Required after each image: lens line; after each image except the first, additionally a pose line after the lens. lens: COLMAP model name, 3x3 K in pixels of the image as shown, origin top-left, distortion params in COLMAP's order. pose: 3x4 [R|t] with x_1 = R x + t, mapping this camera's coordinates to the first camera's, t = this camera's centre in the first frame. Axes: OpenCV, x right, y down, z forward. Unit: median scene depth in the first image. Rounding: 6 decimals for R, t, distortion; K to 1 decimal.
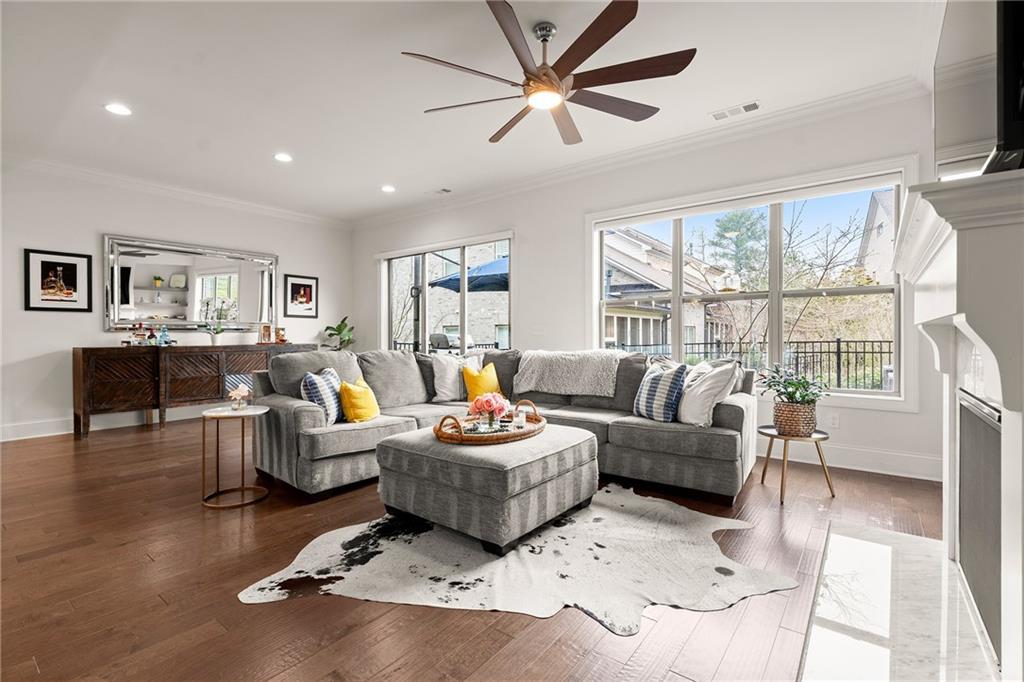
lens RADIAL K [[468.6, 0, 506.8], [0, 468.6, 334.7], [0, 0, 1]] dist [0.002464, 0.000308]
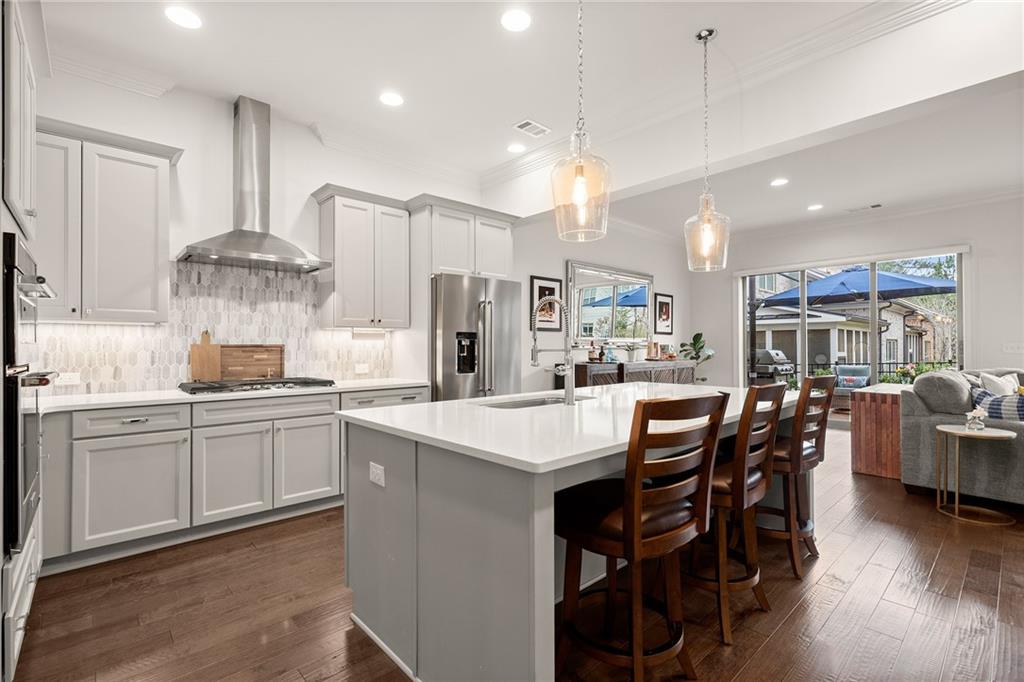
lens RADIAL K [[468.6, 0, 515.3], [0, 468.6, 341.9], [0, 0, 1]] dist [0.002464, 0.000308]
pose [[0.987289, -0.002854, -0.158909, -0.816894], [0.000875, 0.999921, -0.012525, -0.010098], [0.158933, 0.012227, 0.987214, -0.095313]]
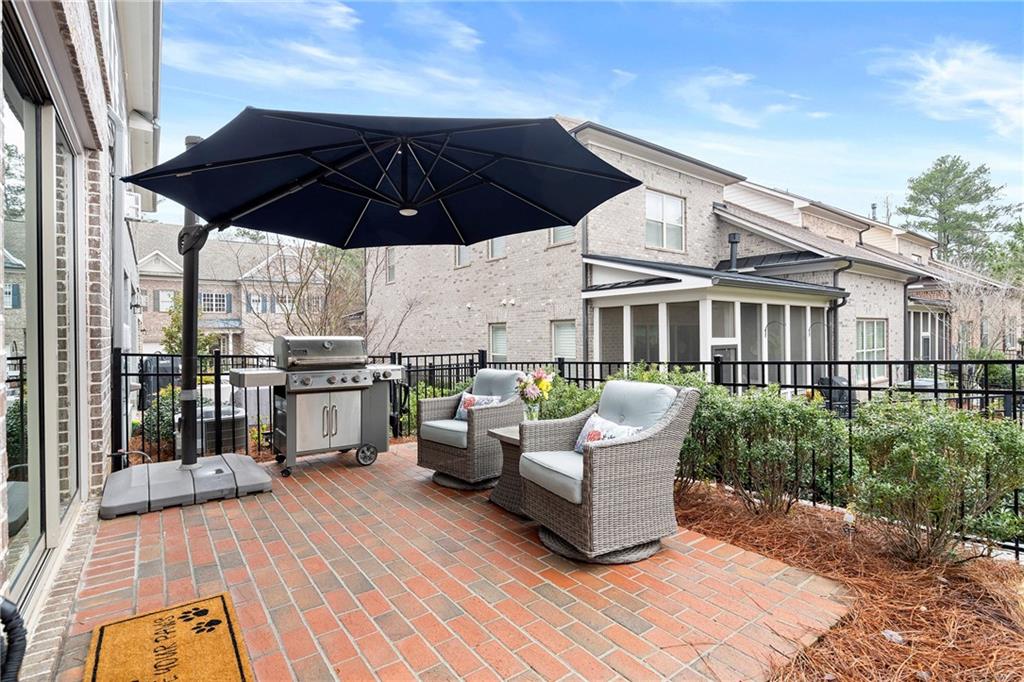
lens RADIAL K [[468.6, 0, 513.3], [0, 468.6, 334.4], [0, 0, 1]] dist [0.002464, 0.000308]
pose [[0.963464, -0.007551, -0.267731, 0.368876], [0.008535, 0.999960, 0.002513, -0.008871], [0.267701, -0.004707, 0.963490, 1.116693]]
